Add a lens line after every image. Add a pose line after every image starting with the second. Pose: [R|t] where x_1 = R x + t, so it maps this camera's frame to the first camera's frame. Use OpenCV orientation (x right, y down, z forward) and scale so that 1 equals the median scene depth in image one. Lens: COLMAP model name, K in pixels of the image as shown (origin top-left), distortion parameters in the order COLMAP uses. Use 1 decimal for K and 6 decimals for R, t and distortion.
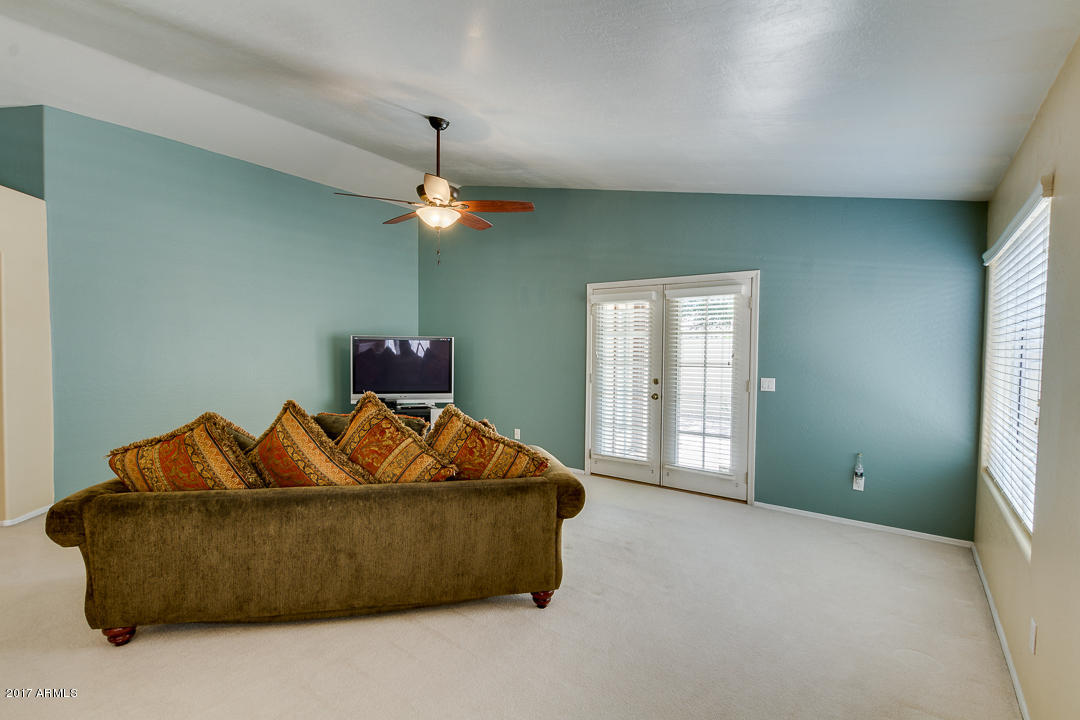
lens RADIAL K [[486.9, 0, 539.5], [0, 486.9, 364.8], [0, 0, 1]] dist [0.007767, 0.000475]
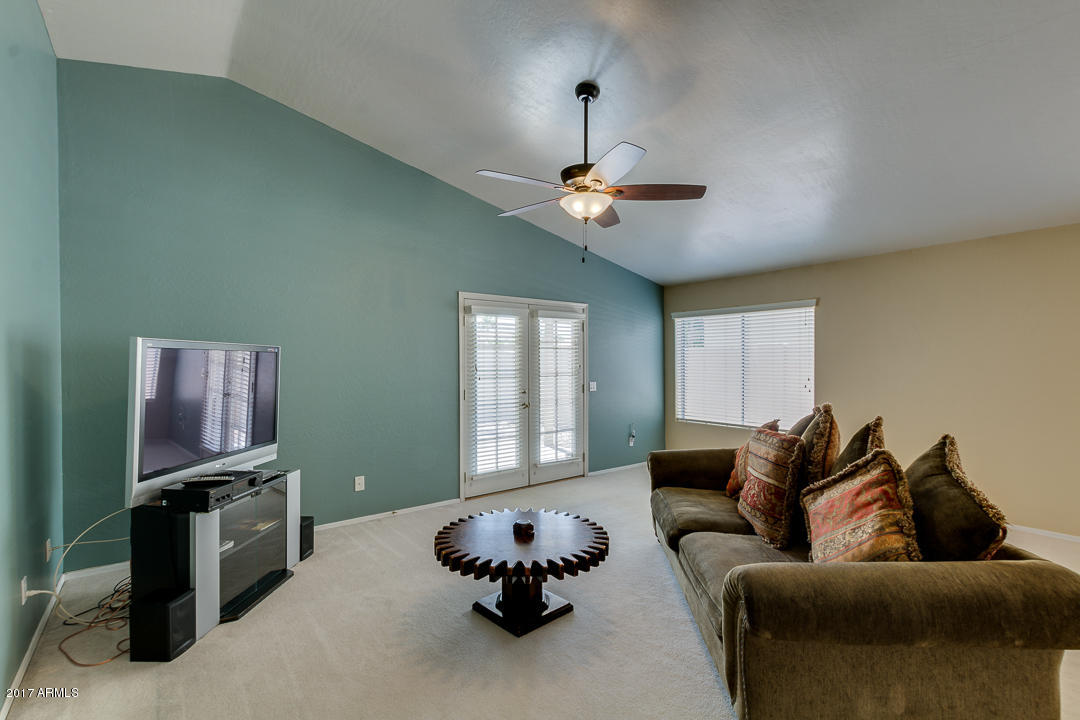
lens RADIAL K [[486.9, 0, 539.5], [0, 486.9, 364.8], [0, 0, 1]] dist [0.007767, 0.000475]
pose [[0.270812, -0.018575, 0.962453, -0.892219], [0.037318, 0.999265, 0.008785, -0.037808], [-0.961909, 0.033537, 0.271306, 0.748630]]
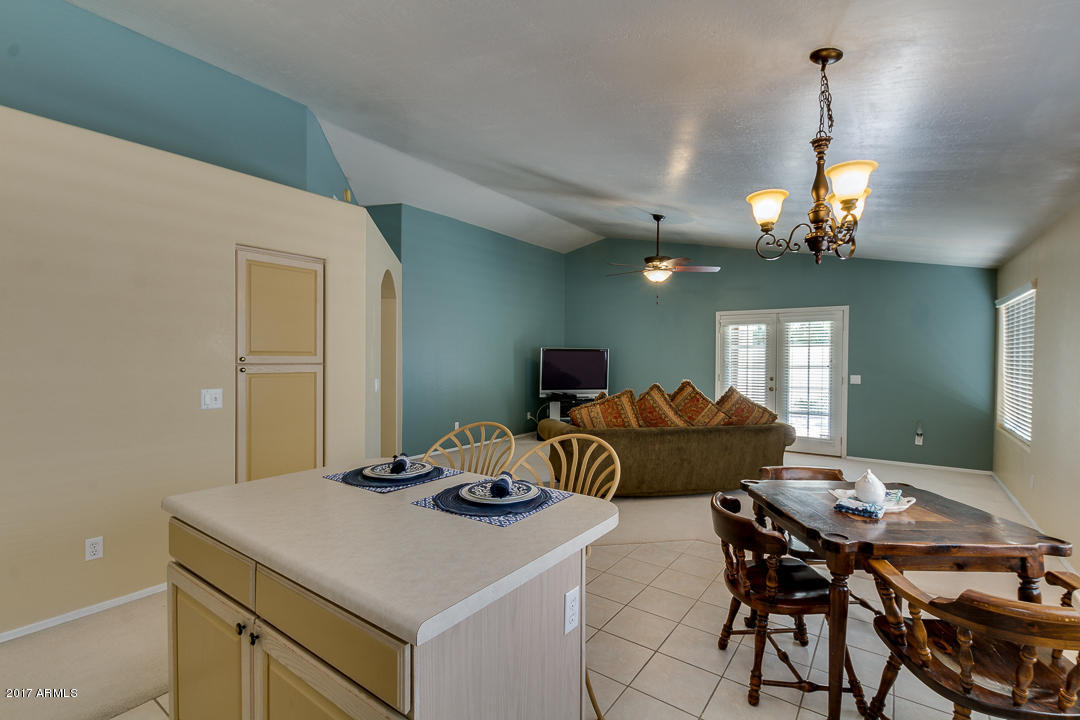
lens RADIAL K [[486.9, 0, 539.5], [0, 486.9, 364.8], [0, 0, 1]] dist [0.007767, 0.000475]
pose [[0.999794, -0.004446, 0.019804, -0.548988], [0.004784, 0.999843, -0.017082, 0.015256], [-0.019725, 0.017174, 0.999658, -0.515398]]
